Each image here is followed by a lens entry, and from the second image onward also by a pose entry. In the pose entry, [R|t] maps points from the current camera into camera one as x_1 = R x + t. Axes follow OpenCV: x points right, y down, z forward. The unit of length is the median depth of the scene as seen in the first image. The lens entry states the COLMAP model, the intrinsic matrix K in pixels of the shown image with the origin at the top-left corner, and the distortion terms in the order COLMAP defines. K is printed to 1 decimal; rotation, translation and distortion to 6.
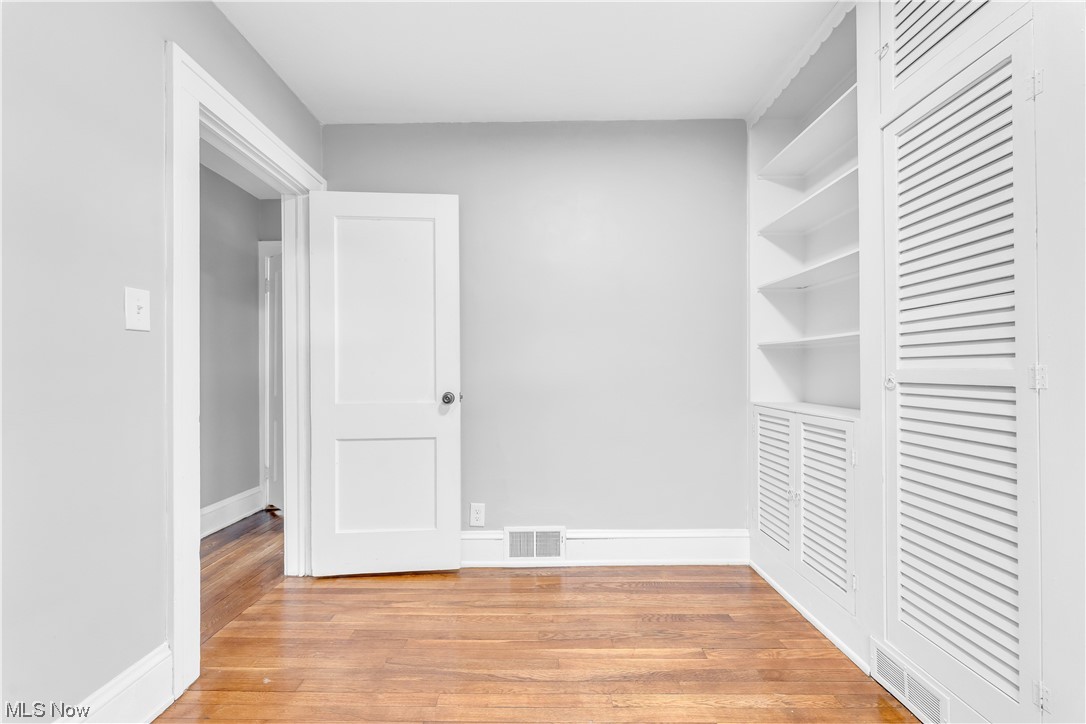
lens RADIAL K [[436.7, 0, 538.3], [0, 436.7, 368.9], [0, 0, 1]] dist [-0.001552, -0.000423]
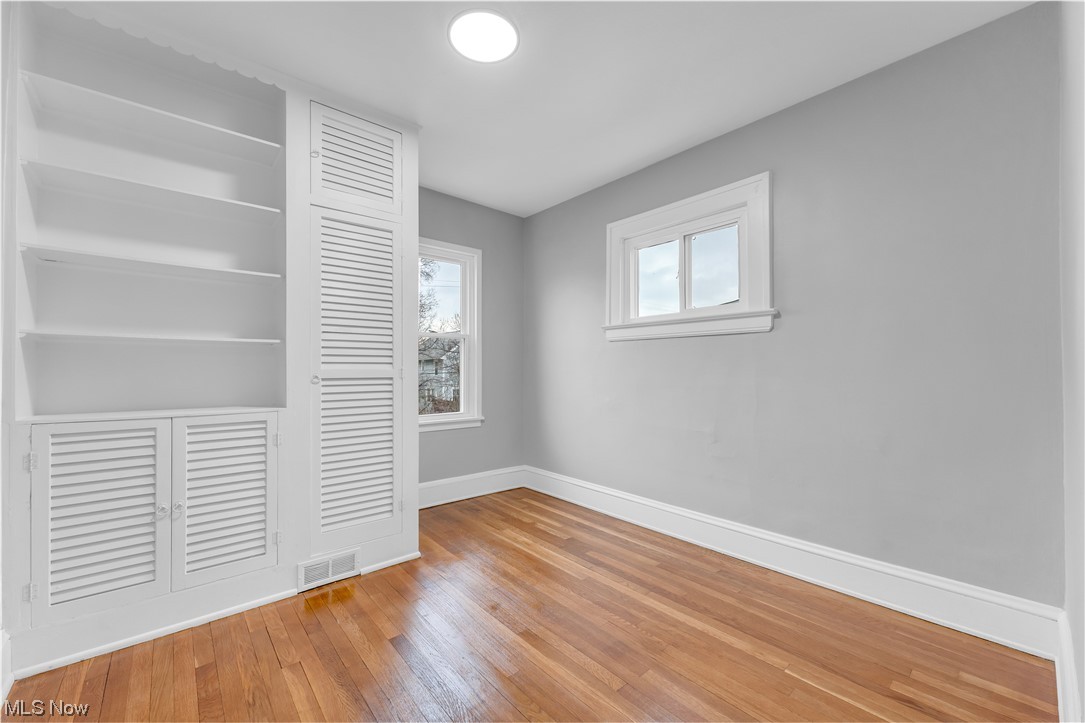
lens RADIAL K [[437.1, 0, 533.4], [0, 437.1, 368.2], [0, 0, 1]] dist [-0.000473, -0.000009]
pose [[-0.657492, 0.009458, 0.753402, -0.812689], [0.003068, 0.999947, -0.009875, 0.012379], [-0.753455, -0.004181, -0.657486, 1.430697]]
